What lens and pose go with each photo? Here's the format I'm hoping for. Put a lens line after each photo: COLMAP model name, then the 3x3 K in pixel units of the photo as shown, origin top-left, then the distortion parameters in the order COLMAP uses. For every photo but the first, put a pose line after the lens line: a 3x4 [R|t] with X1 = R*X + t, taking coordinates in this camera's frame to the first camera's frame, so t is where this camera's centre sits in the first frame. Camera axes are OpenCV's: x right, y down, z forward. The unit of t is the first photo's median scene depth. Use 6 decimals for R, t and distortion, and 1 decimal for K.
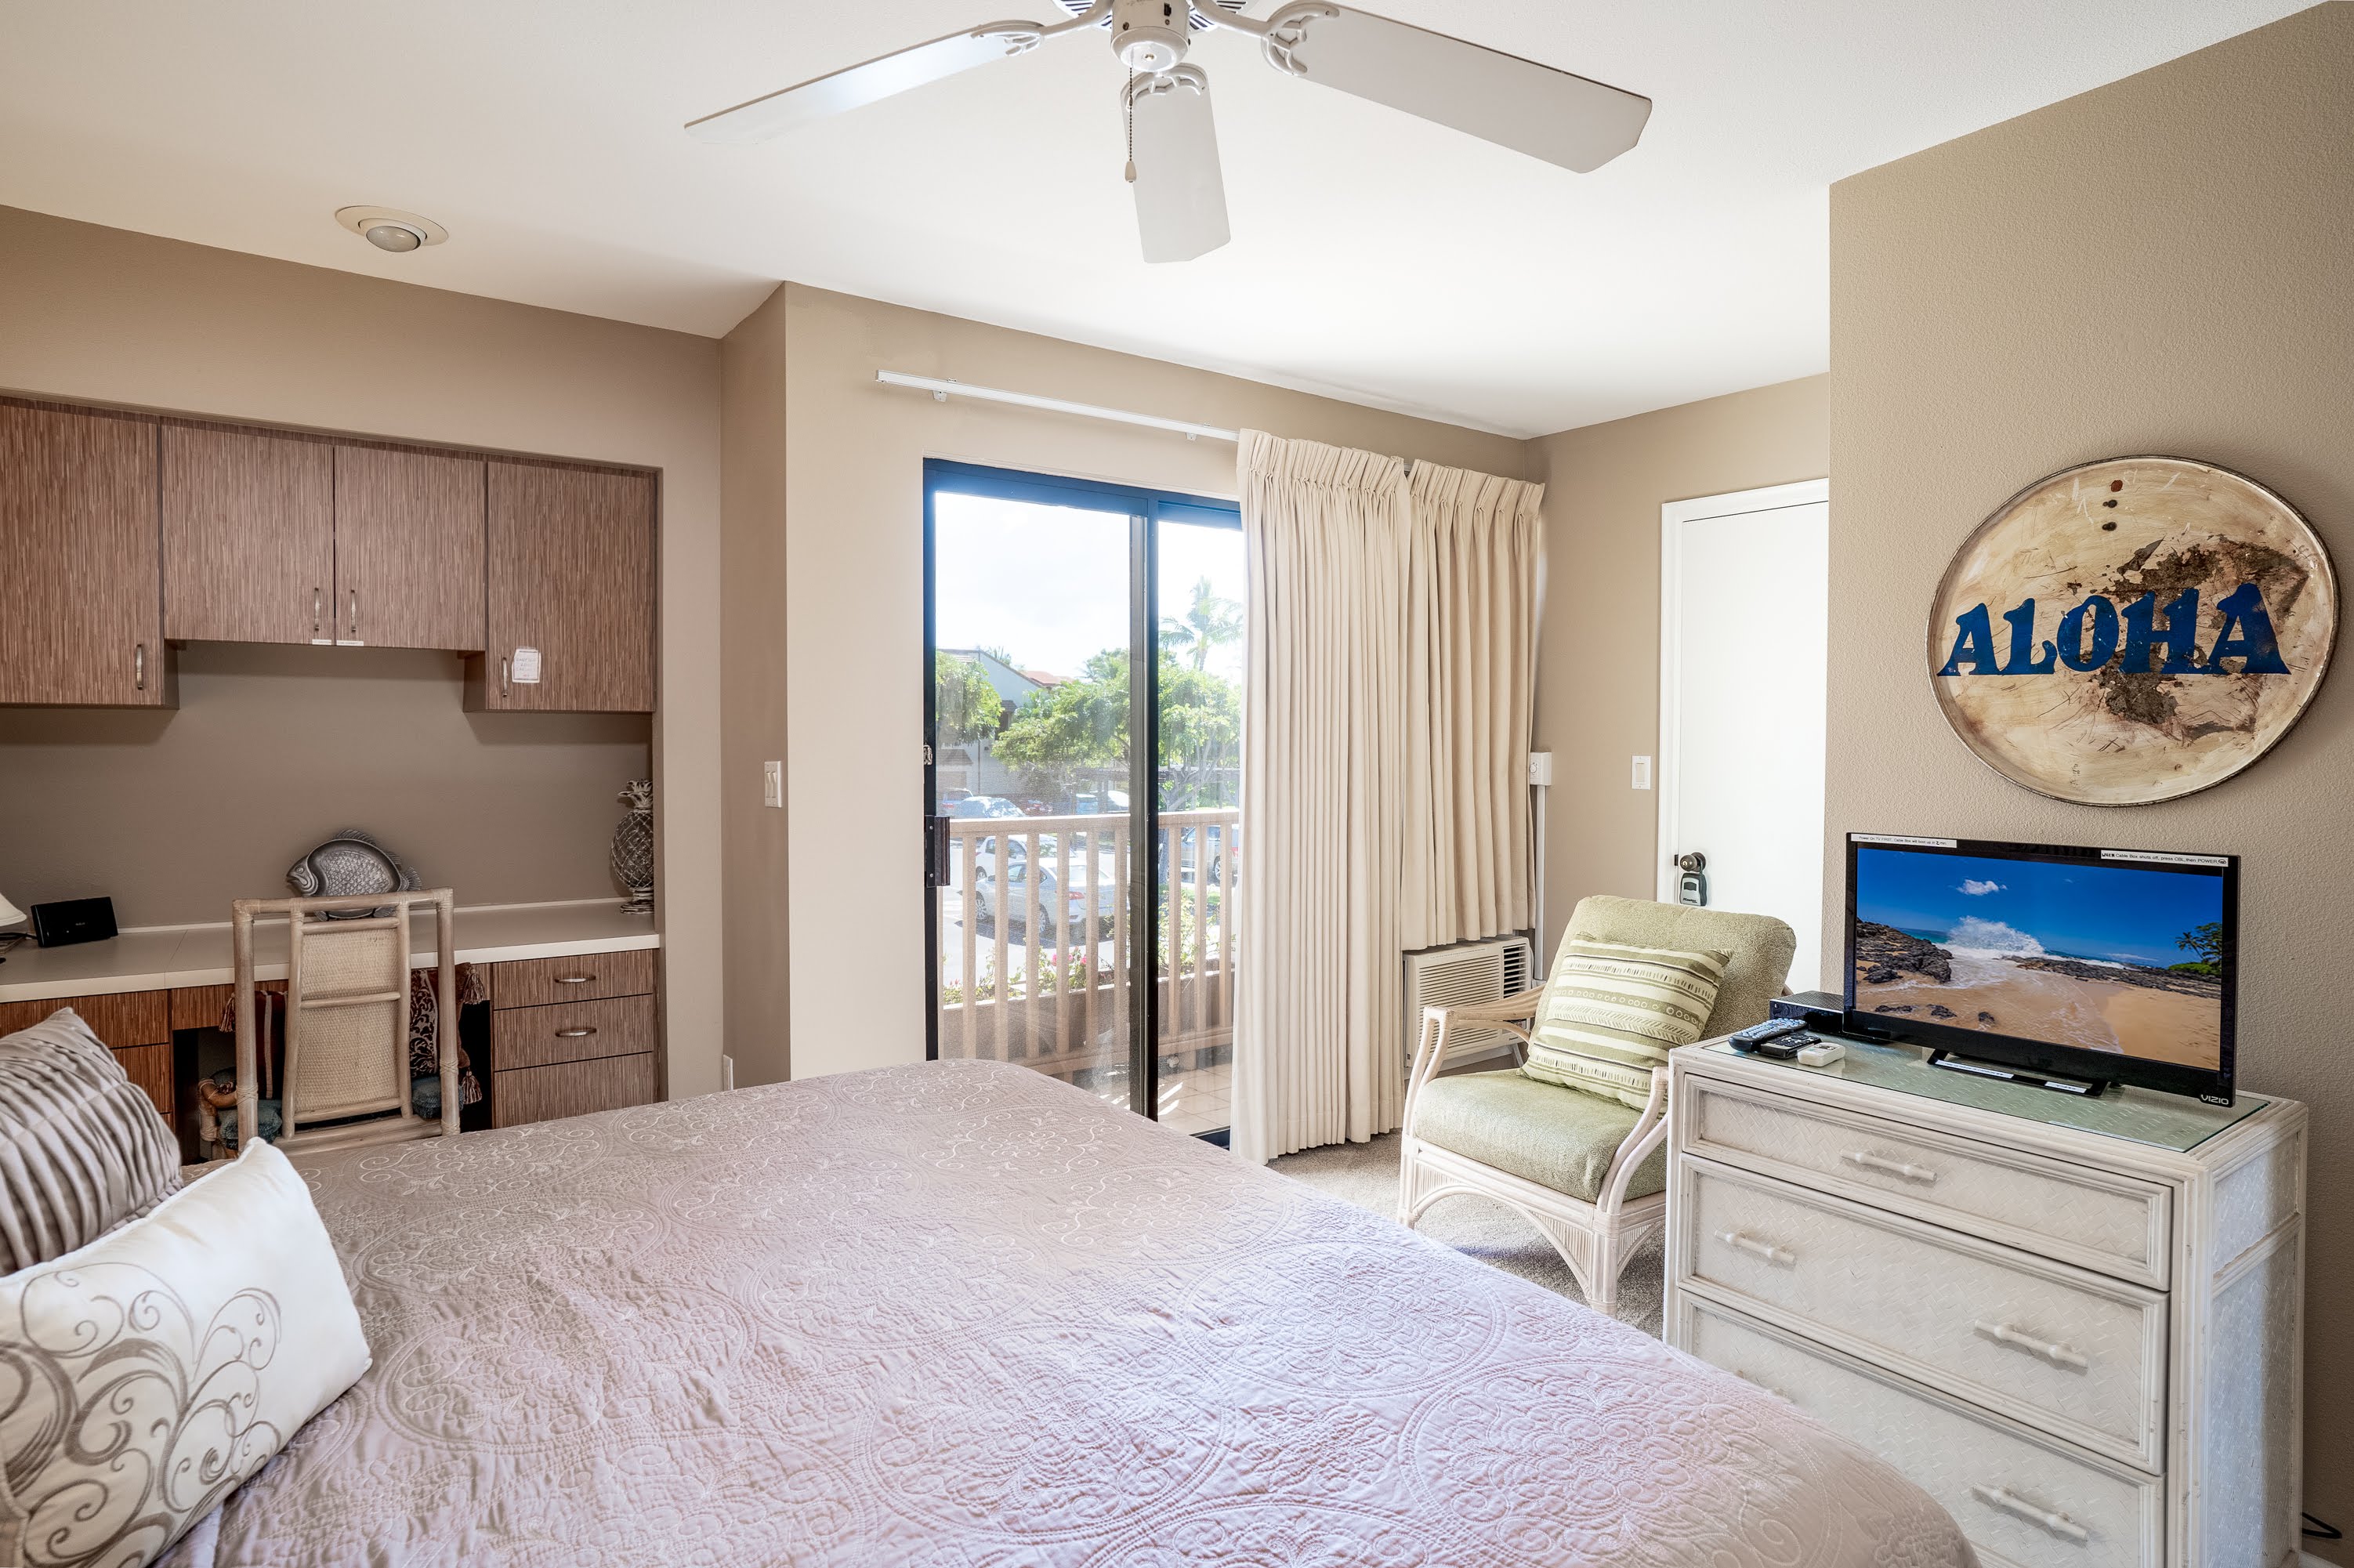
lens RADIAL K [[1244.9, 0, 1118.4], [0, 1244.9, 750.8], [0, 0, 1]] dist [-0.061261, 0.034635]
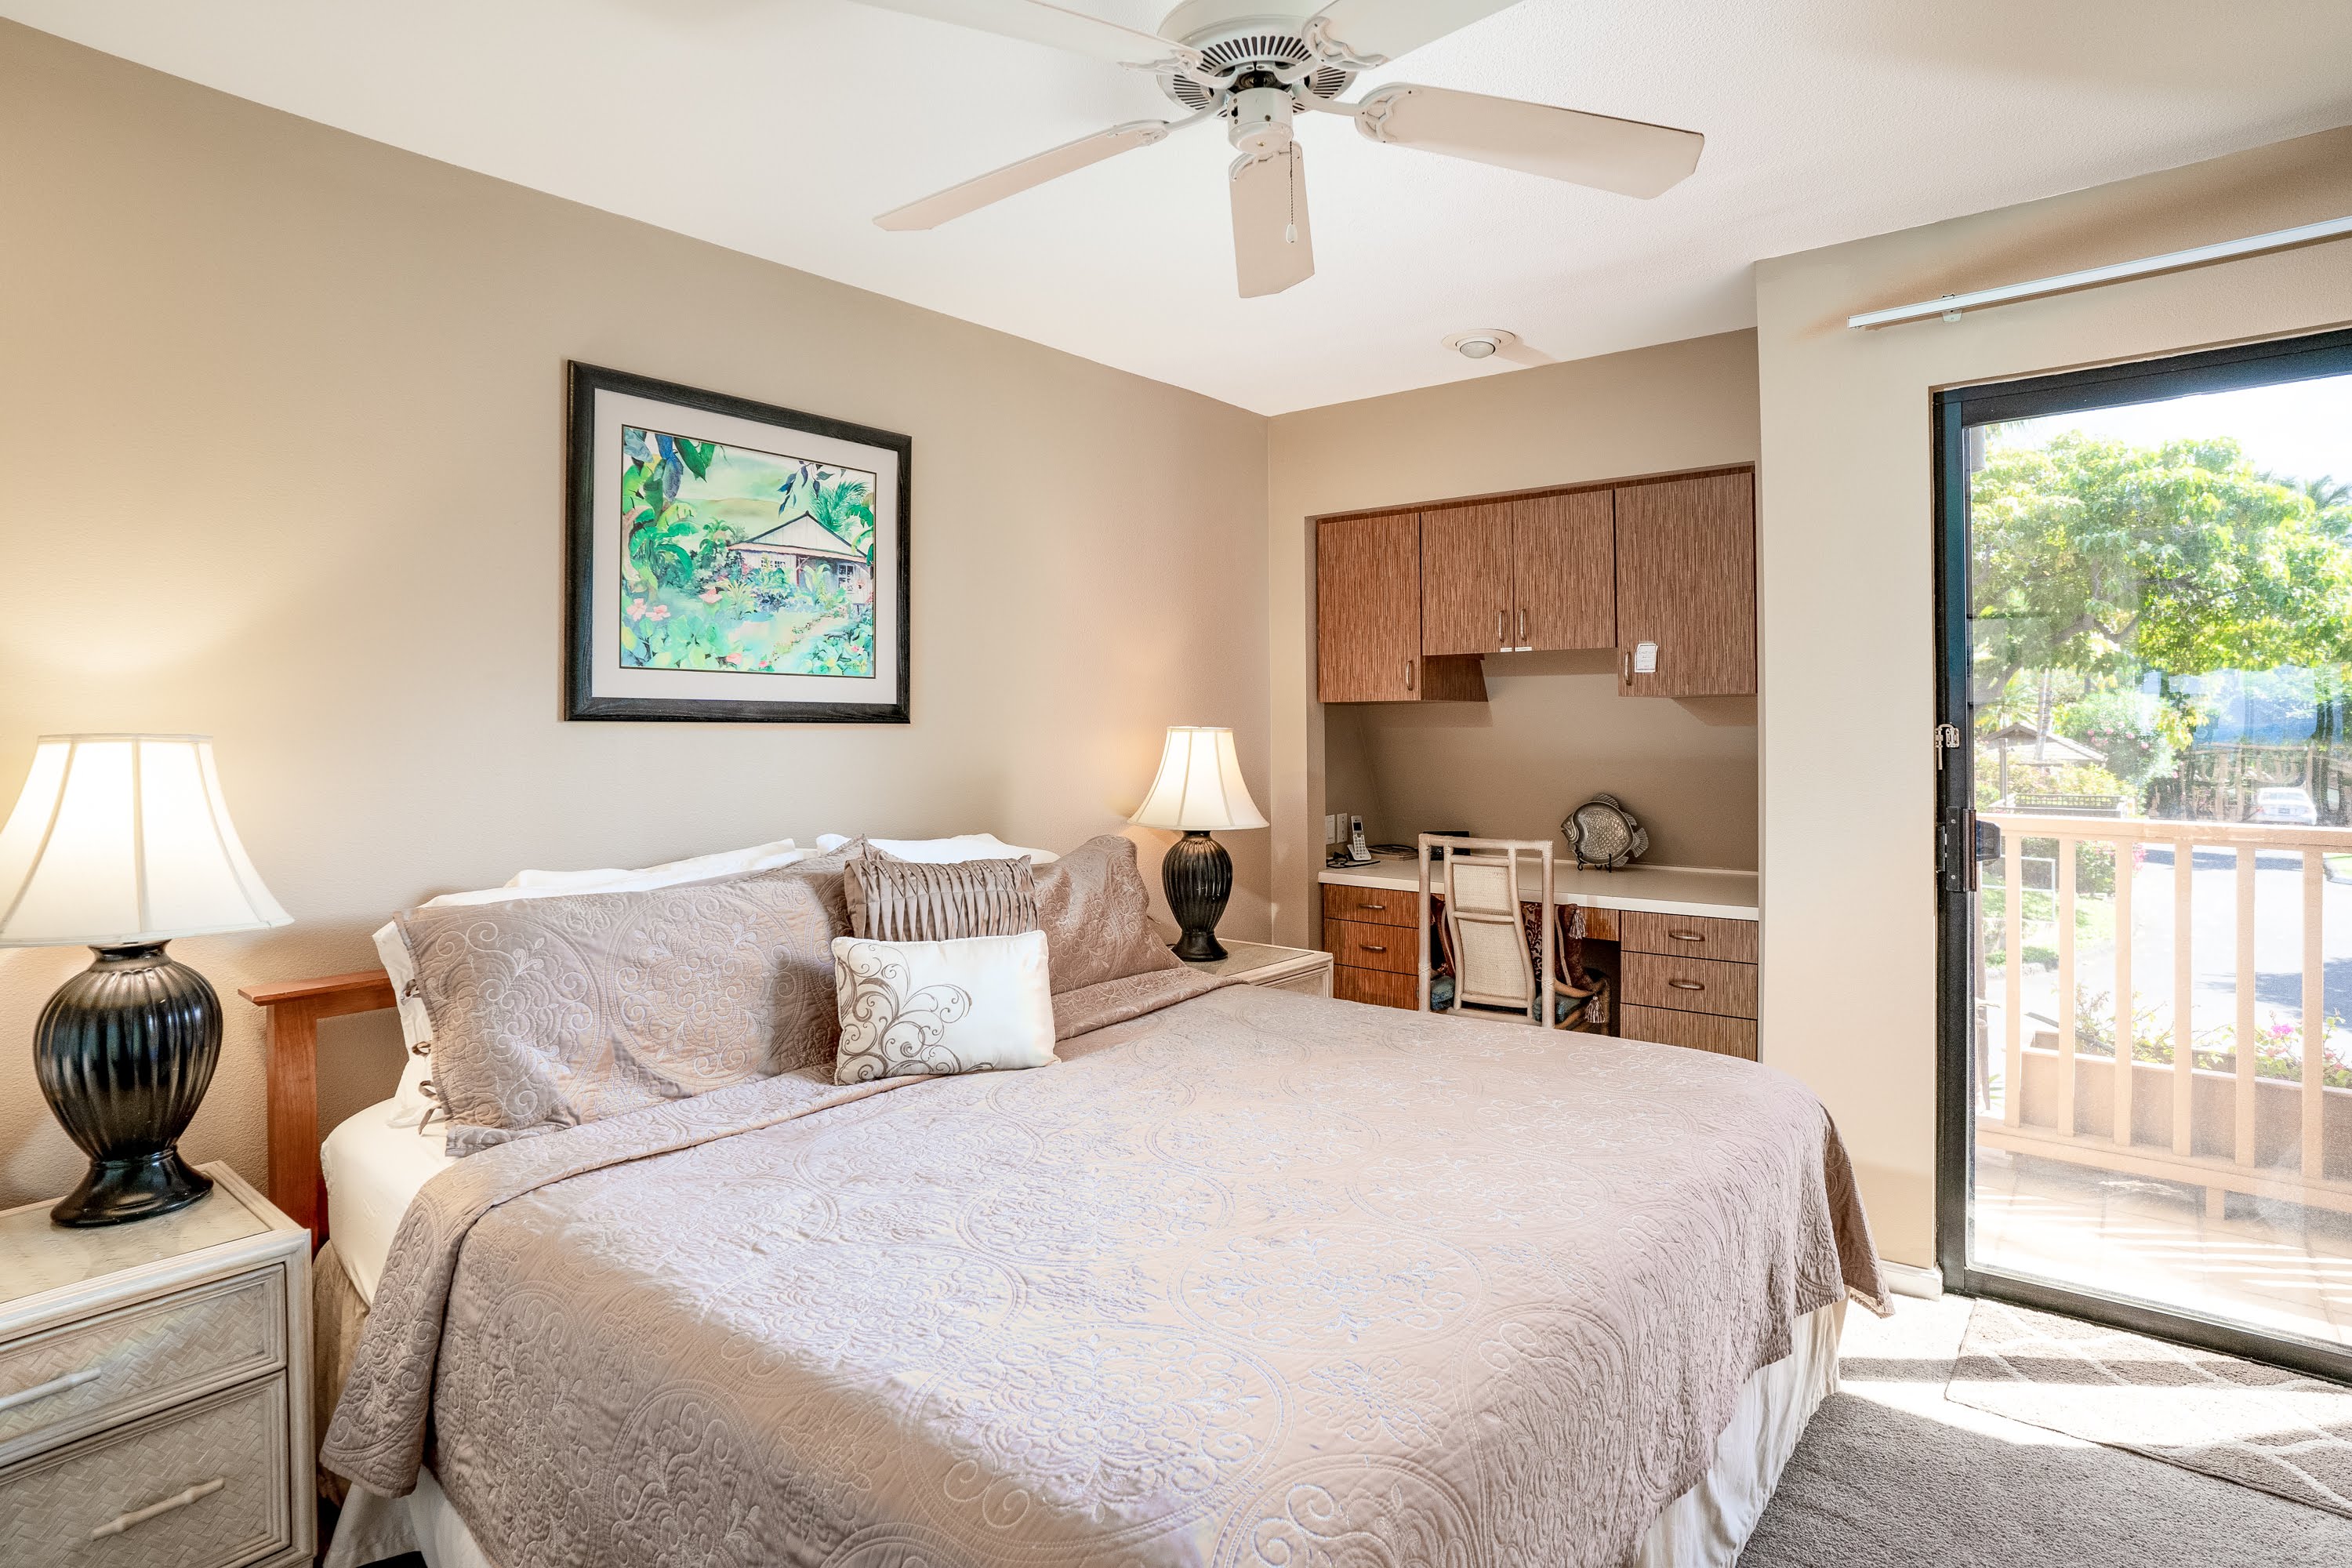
lens RADIAL K [[1243.9, 0, 1223.4], [0, 1243.9, 703.3], [0, 0, 1]] dist [-0.061261, 0.034635]
pose [[0.296643, -0.019731, -0.954785, 0.541104], [-0.001242, 0.999778, -0.021047, -0.001578], [0.954988, 0.007429, 0.296552, 0.291339]]
